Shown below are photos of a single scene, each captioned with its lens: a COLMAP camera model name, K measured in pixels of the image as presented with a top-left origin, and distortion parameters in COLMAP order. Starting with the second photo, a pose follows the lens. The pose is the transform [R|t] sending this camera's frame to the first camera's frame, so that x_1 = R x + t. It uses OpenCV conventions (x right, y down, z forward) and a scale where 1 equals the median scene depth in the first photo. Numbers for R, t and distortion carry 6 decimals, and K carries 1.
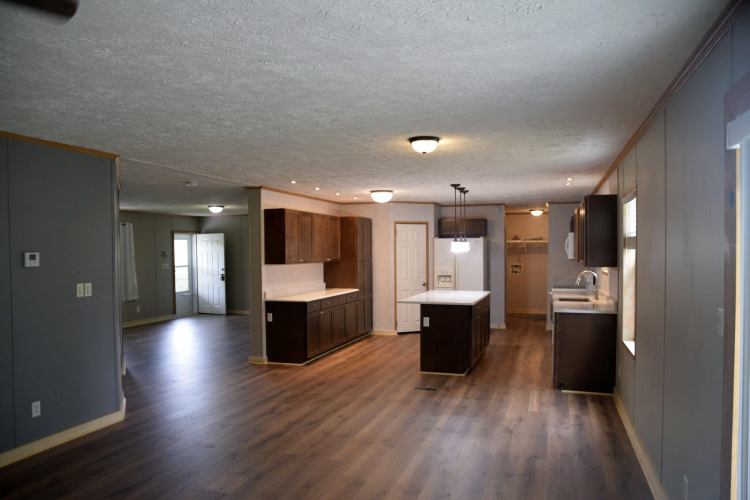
lens RADIAL K [[537.1, 0, 374.7], [0, 537.1, 251.7], [0, 0, 1]] dist [-0.116907, 0.064788]
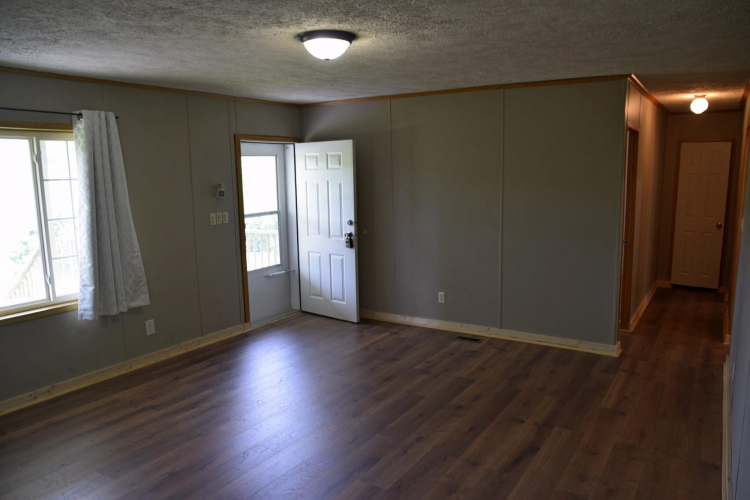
lens RADIAL K [[537.1, 0, 377.3], [0, 537.1, 249.2], [0, 0, 1]] dist [-0.116907, 0.064788]
pose [[0.974150, 0.035780, -0.223050, -0.162749], [-0.001977, 0.988689, 0.149967, -0.012019], [0.225893, -0.145649, 0.963202, 0.569196]]
